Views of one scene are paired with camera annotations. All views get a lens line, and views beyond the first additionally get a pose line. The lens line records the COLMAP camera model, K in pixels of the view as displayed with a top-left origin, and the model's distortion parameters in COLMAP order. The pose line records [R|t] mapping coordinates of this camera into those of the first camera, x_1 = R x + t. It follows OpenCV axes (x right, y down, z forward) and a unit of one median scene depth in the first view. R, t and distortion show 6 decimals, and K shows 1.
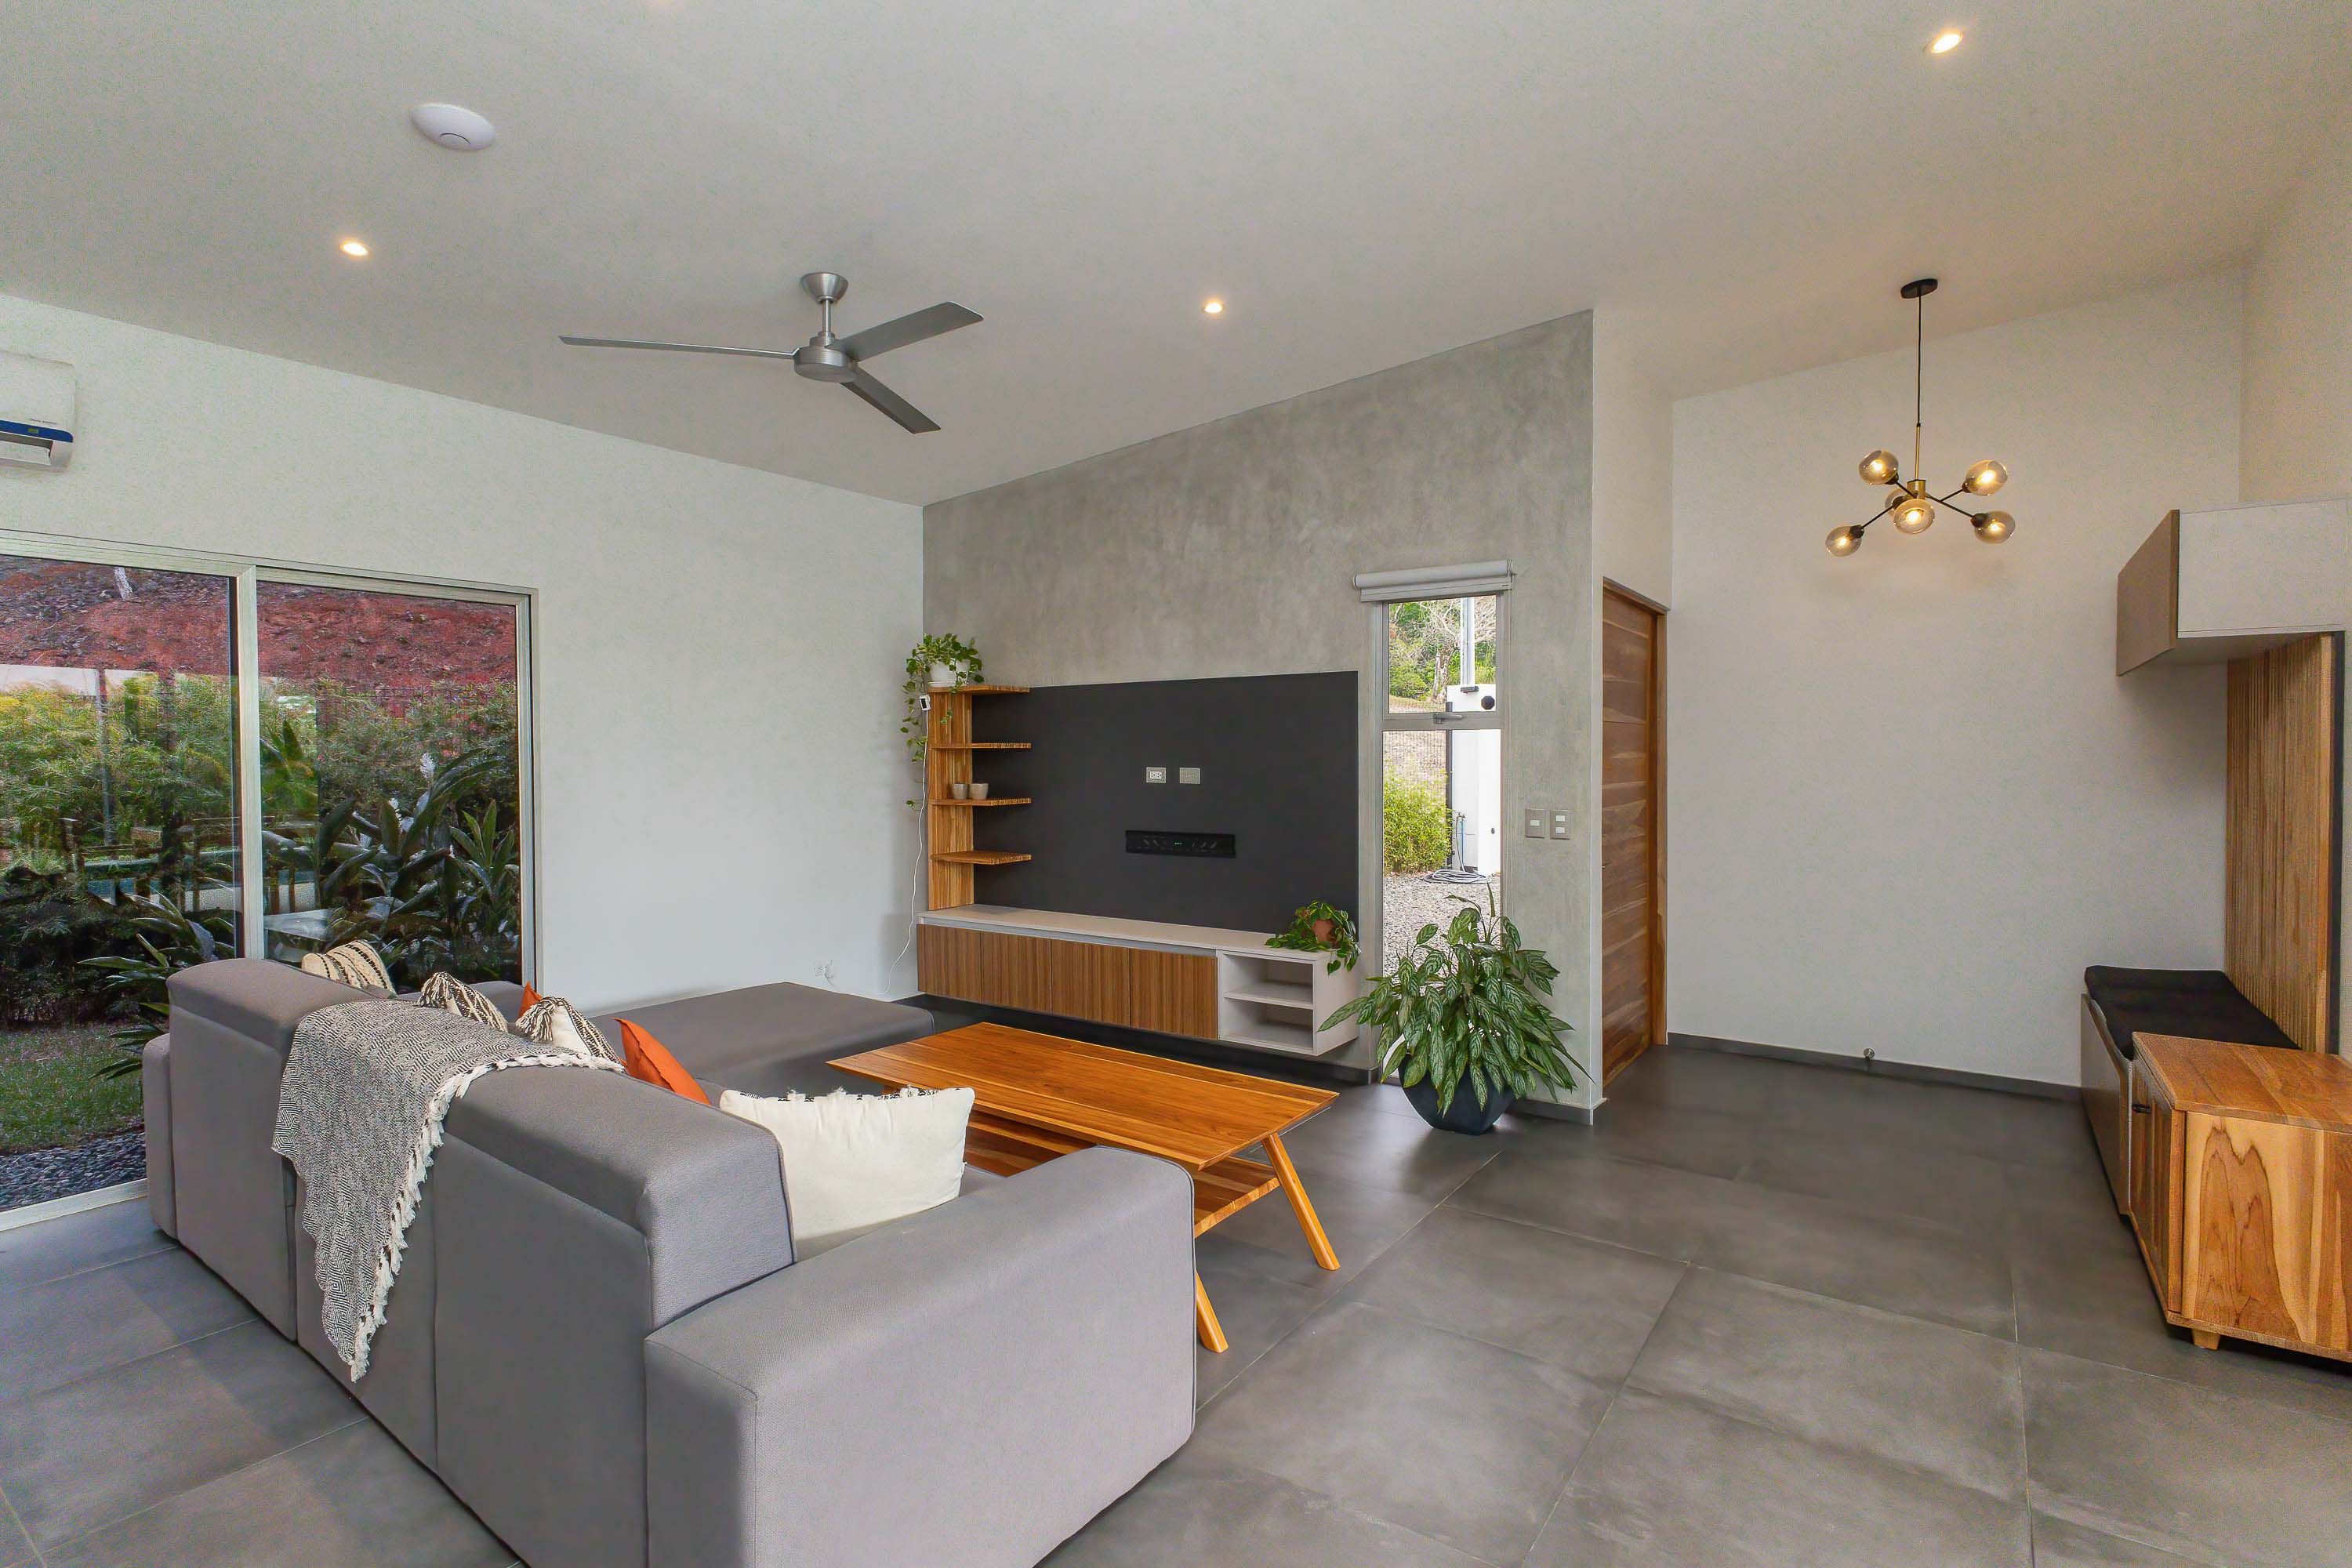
lens RADIAL K [[1110.1, 0, 1175.3], [0, 1110.1, 757.6], [0, 0, 1]] dist [-0.068781, -0.000140]
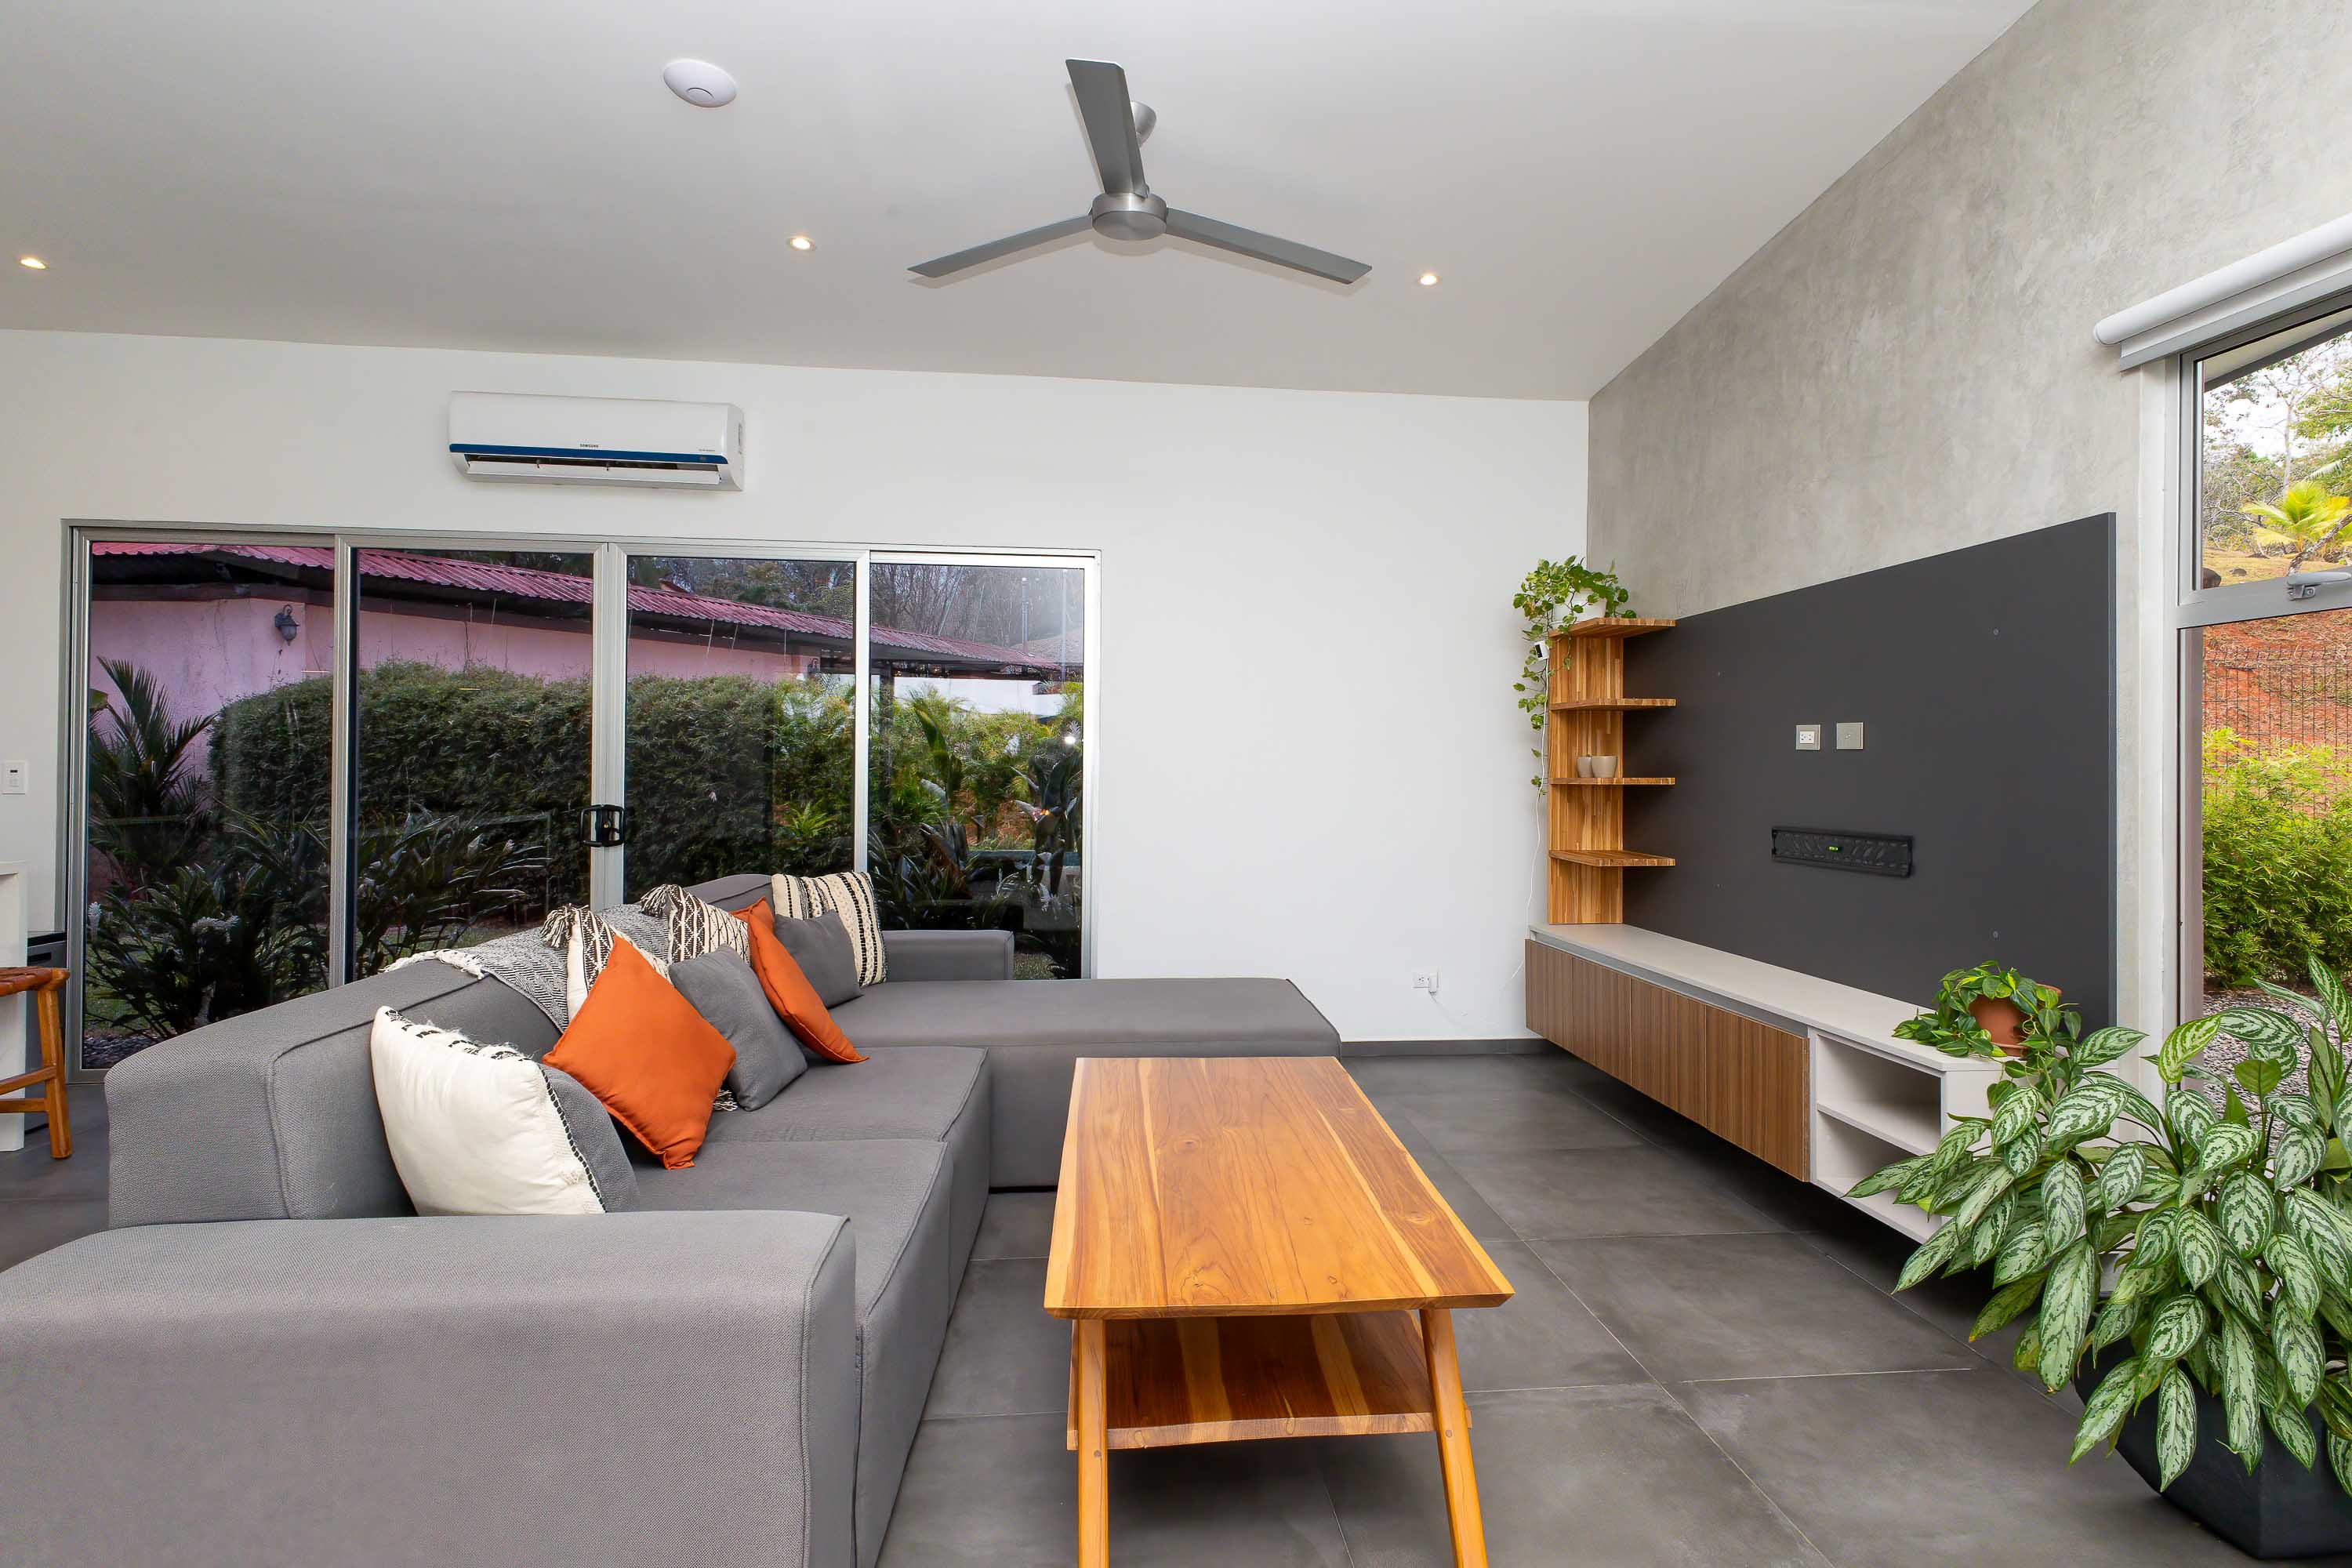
lens RADIAL K [[1203.7, 0, 1176.6], [0, 1203.7, 754.8], [0, 0, 1]] dist [0.000127, -0.014578]
pose [[0.655391, 0.001142, -0.755289, 0.283519], [-0.011937, 0.999890, -0.008847, 0.039316], [0.755195, 0.014814, 0.655333, 0.316449]]
